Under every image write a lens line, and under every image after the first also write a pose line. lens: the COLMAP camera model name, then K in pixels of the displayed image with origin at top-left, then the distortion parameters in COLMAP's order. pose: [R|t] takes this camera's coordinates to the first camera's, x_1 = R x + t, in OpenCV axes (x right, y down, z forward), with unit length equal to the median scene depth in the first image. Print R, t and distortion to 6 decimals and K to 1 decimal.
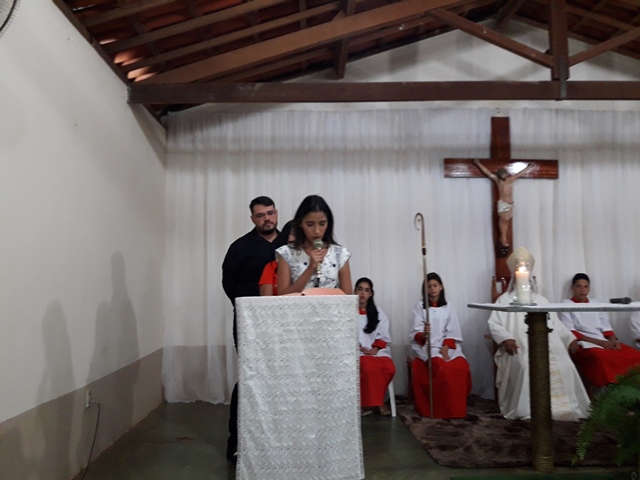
lens RADIAL K [[534.9, 0, 322.3], [0, 534.9, 235.9], [0, 0, 1]] dist [0.183145, -0.324619]
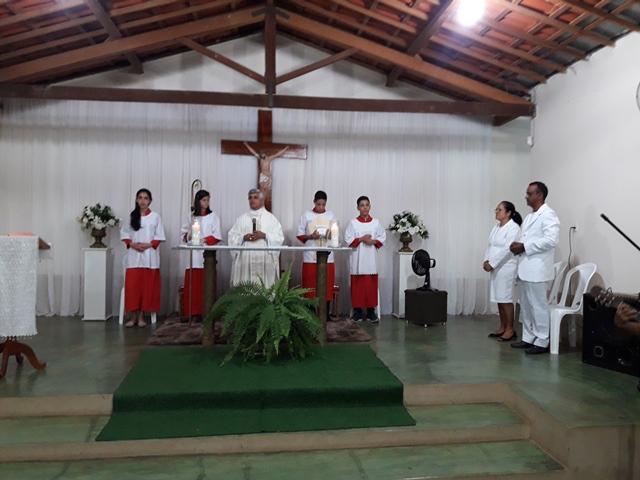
lens RADIAL K [[538.2, 0, 322.5], [0, 538.2, 241.5], [0, 0, 1]] dist [0.086011, -0.159359]
pose [[0.996456, 0.025096, 0.080285, 0.373127], [-0.033029, 0.994533, 0.099058, -0.033605], [-0.077360, -0.101359, 0.991838, -0.368748]]
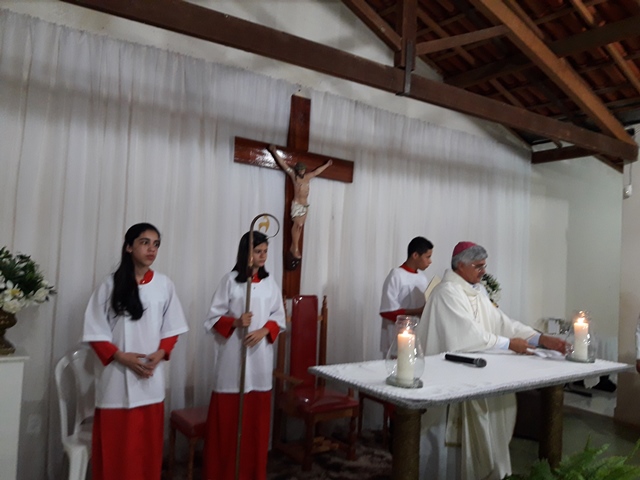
lens RADIAL K [[538.2, 0, 322.5], [0, 538.2, 241.5], [0, 0, 1]] dist [0.086011, -0.159359]
pose [[0.839420, 0.066249, 0.539431, -0.066428], [-0.106089, 0.993423, 0.043083, -0.043988], [-0.533029, -0.093393, 0.840927, 0.294730]]
